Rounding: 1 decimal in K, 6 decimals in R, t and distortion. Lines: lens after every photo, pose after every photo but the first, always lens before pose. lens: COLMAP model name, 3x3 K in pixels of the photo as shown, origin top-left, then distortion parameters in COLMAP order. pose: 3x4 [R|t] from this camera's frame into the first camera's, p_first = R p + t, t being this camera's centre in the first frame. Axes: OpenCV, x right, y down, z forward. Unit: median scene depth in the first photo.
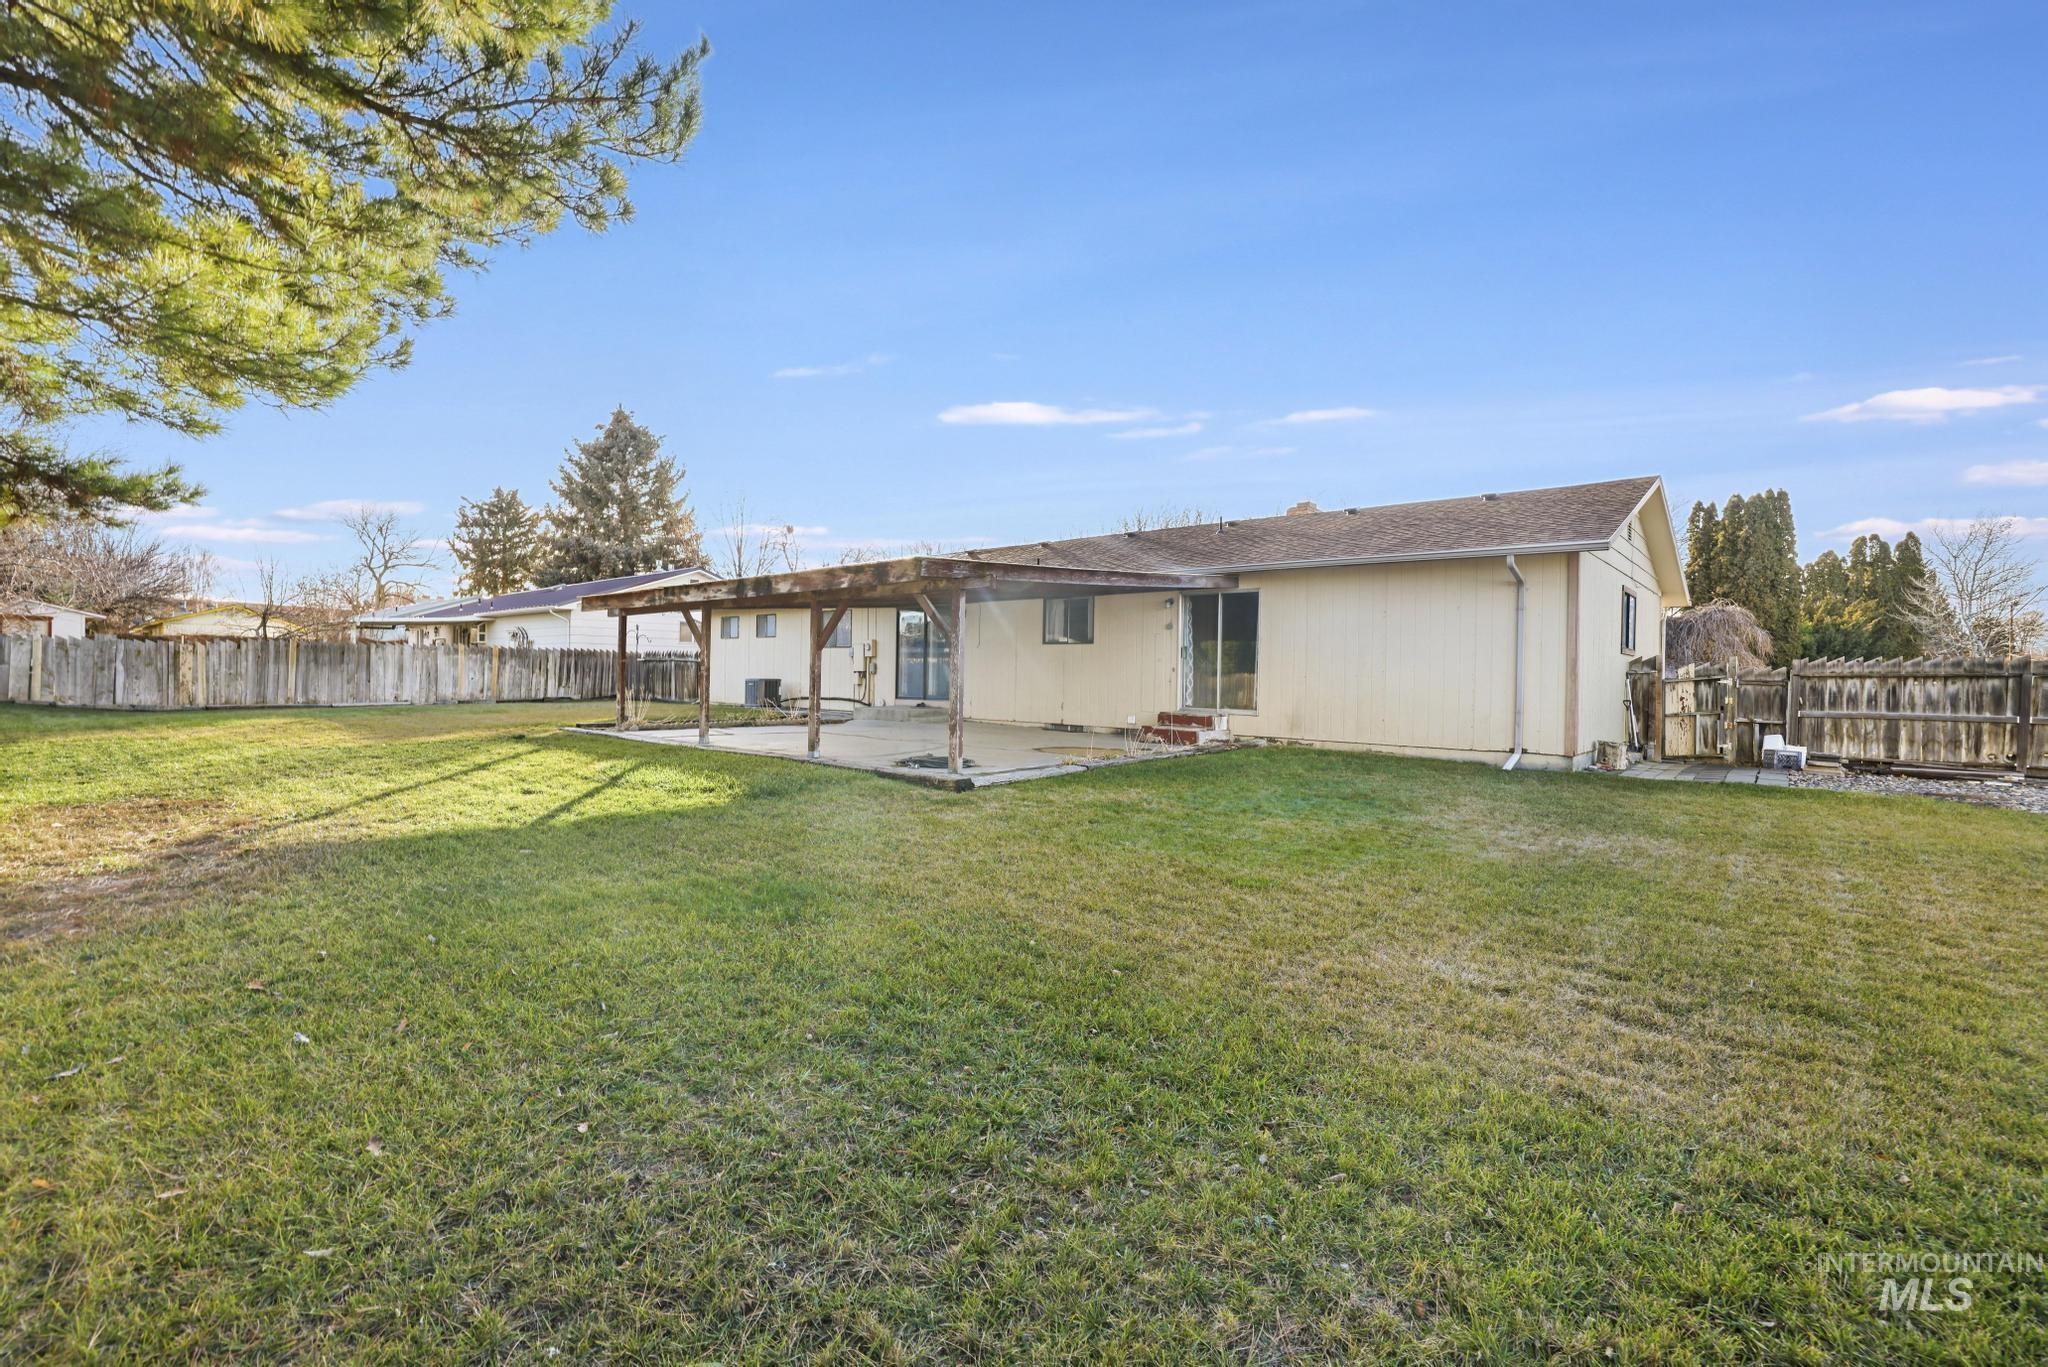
lens RADIAL K [[890.2, 0, 1016.1], [0, 890.2, 675.6], [0, 0, 1]] dist [-0.035912, 0.012099]
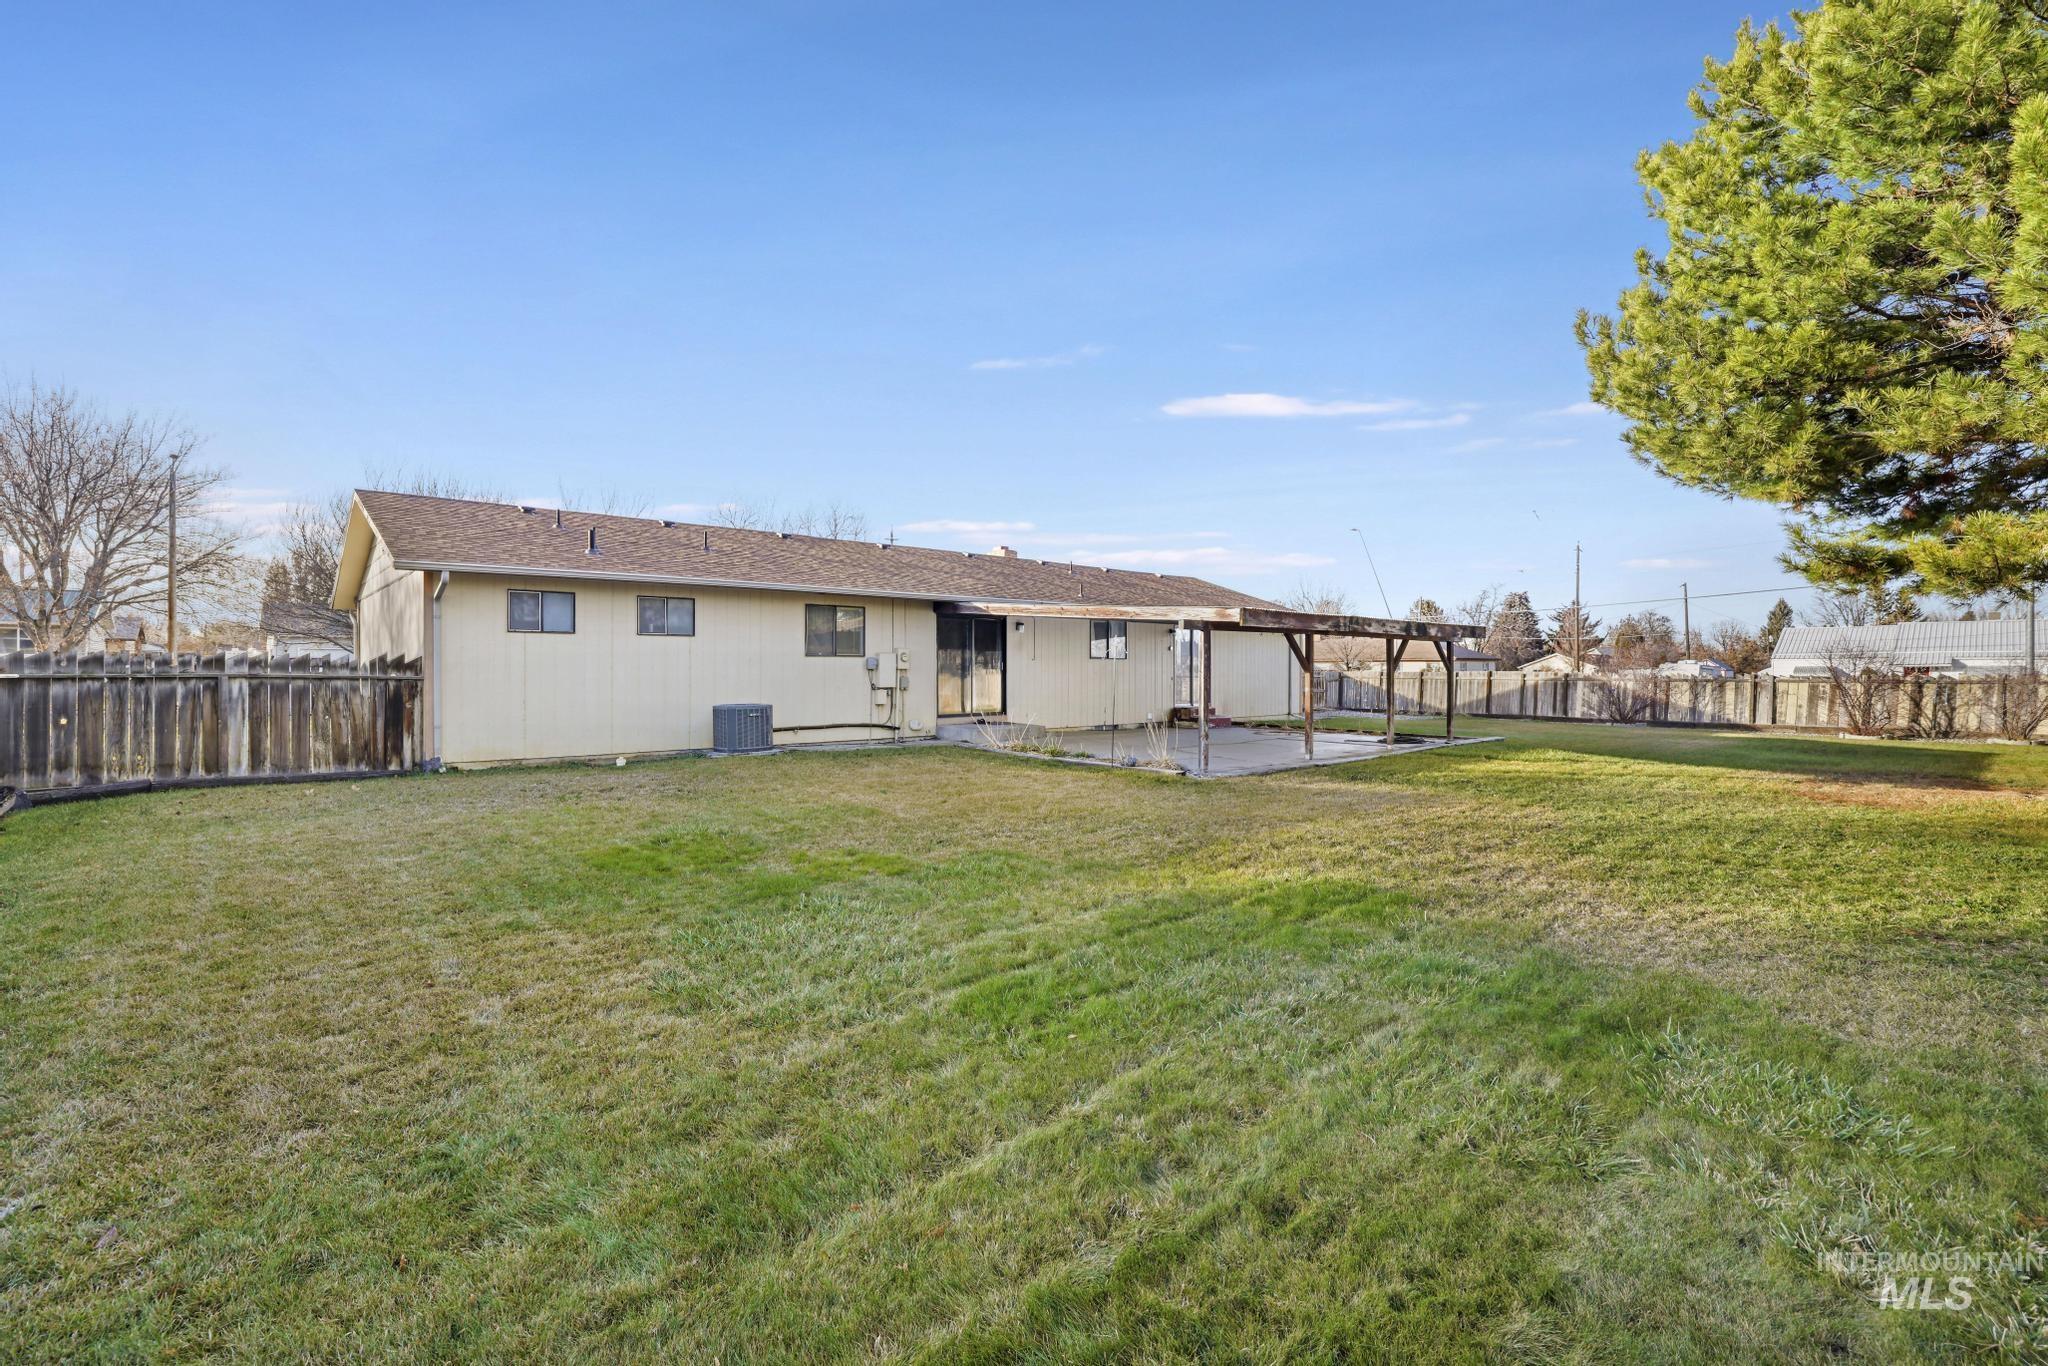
lens RADIAL K [[890.2, 0, 1016.1], [0, 890.2, 675.1], [0, 0, 1]] dist [-0.035912, 0.012099]
pose [[0.111134, -0.020678, 0.993590, -0.983062], [0.005009, 0.999782, 0.020247, -0.032788], [-0.993793, 0.002727, 0.111213, 0.830355]]
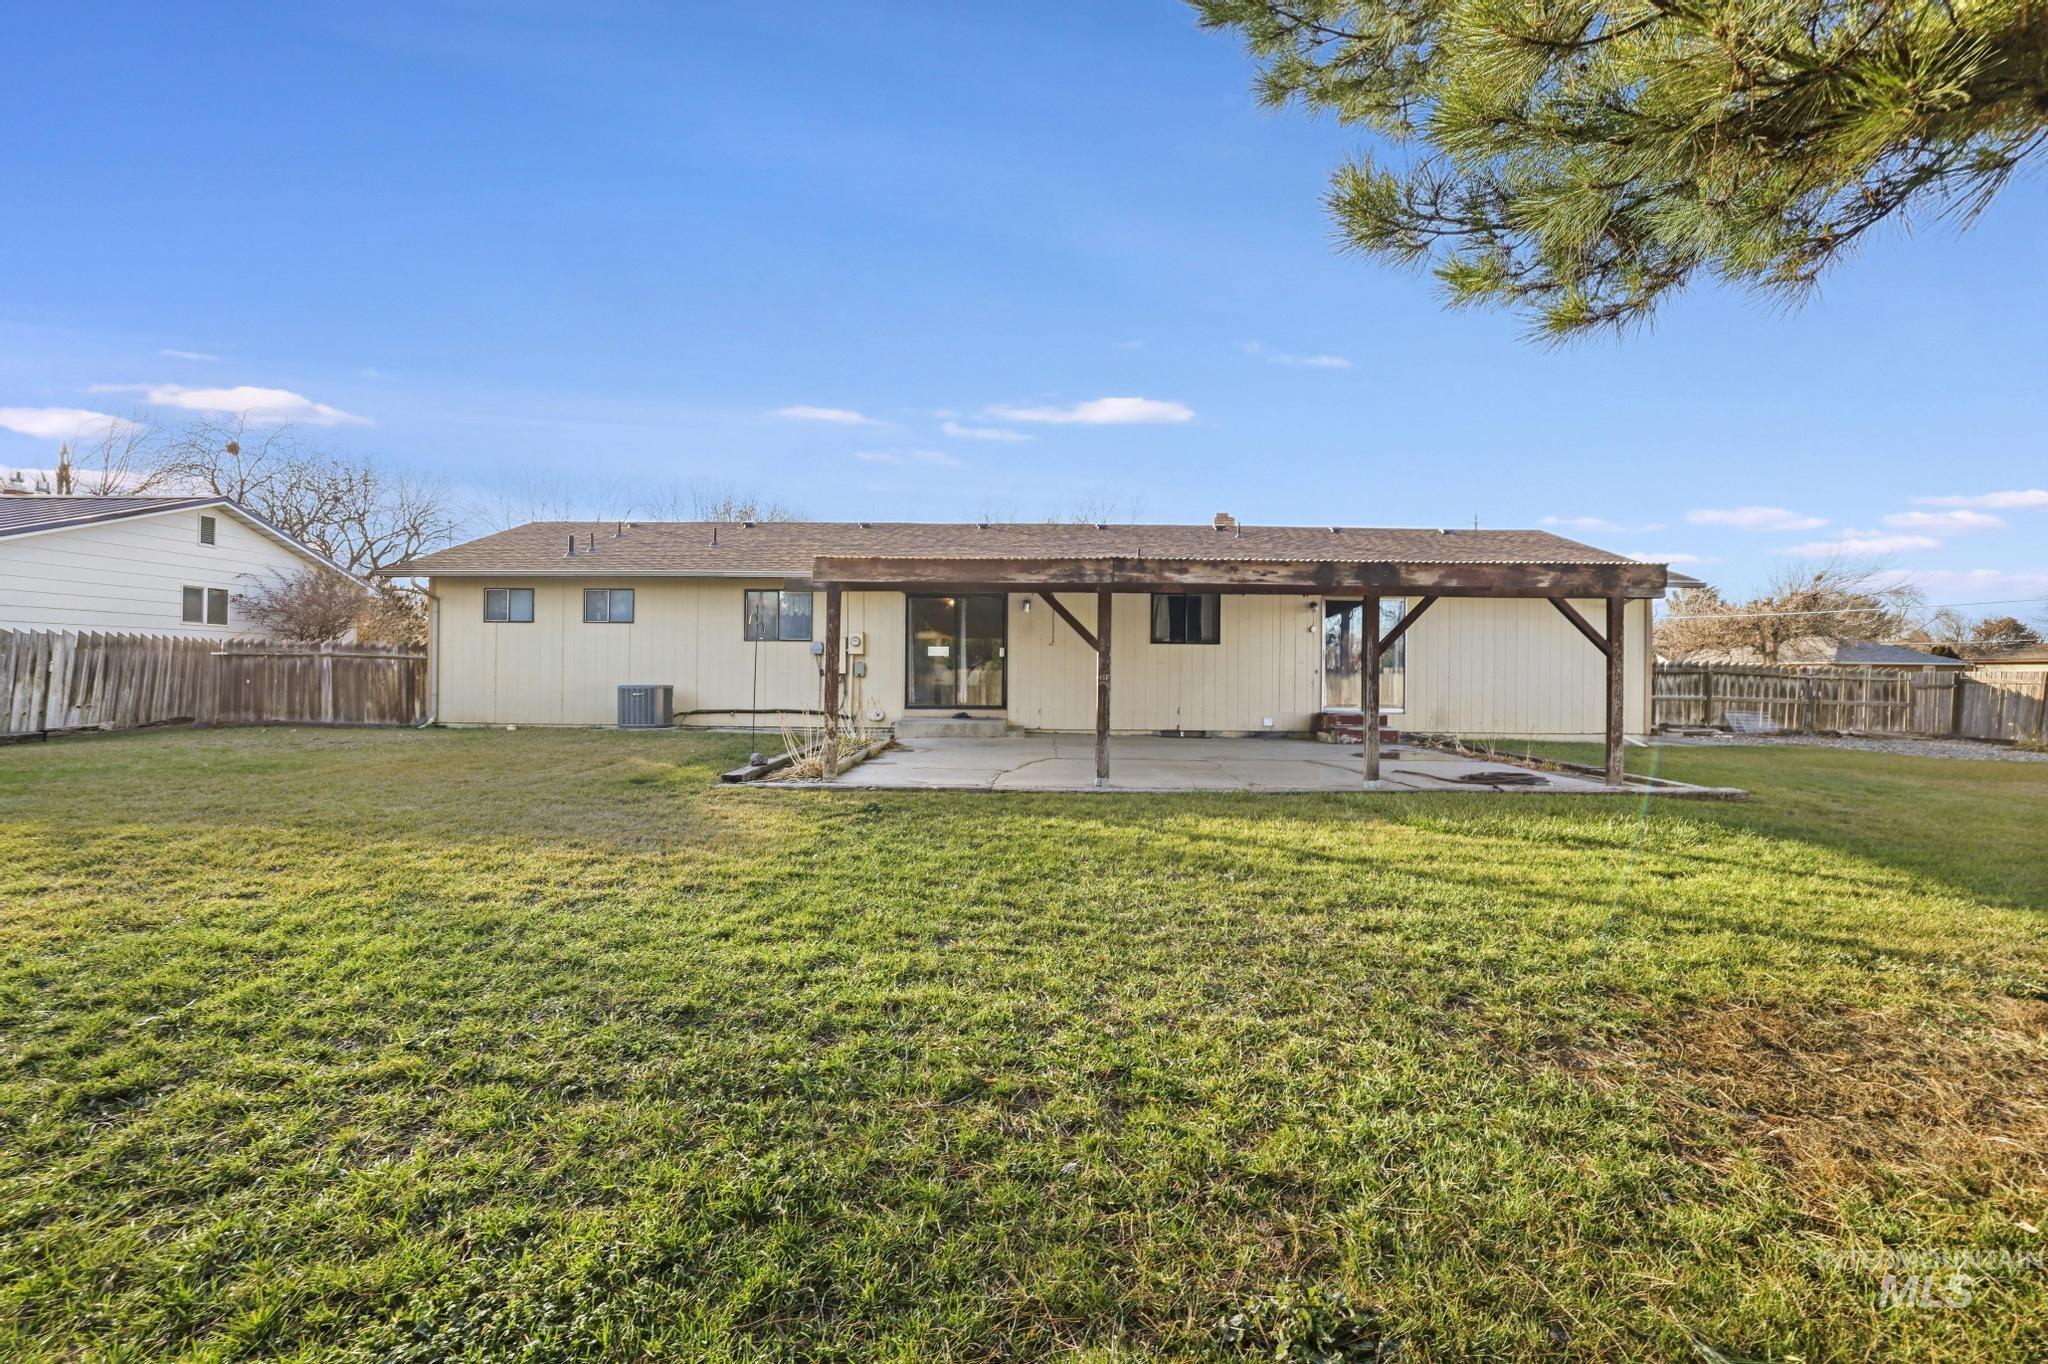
lens RADIAL K [[890.2, 0, 1016.1], [0, 890.2, 674.1], [0, 0, 1]] dist [-0.035912, 0.012099]
pose [[0.742244, -0.010868, 0.670041, -0.583253], [0.004328, 0.999925, 0.011424, -0.013186], [-0.670116, -0.005580, 0.742236, 0.356088]]
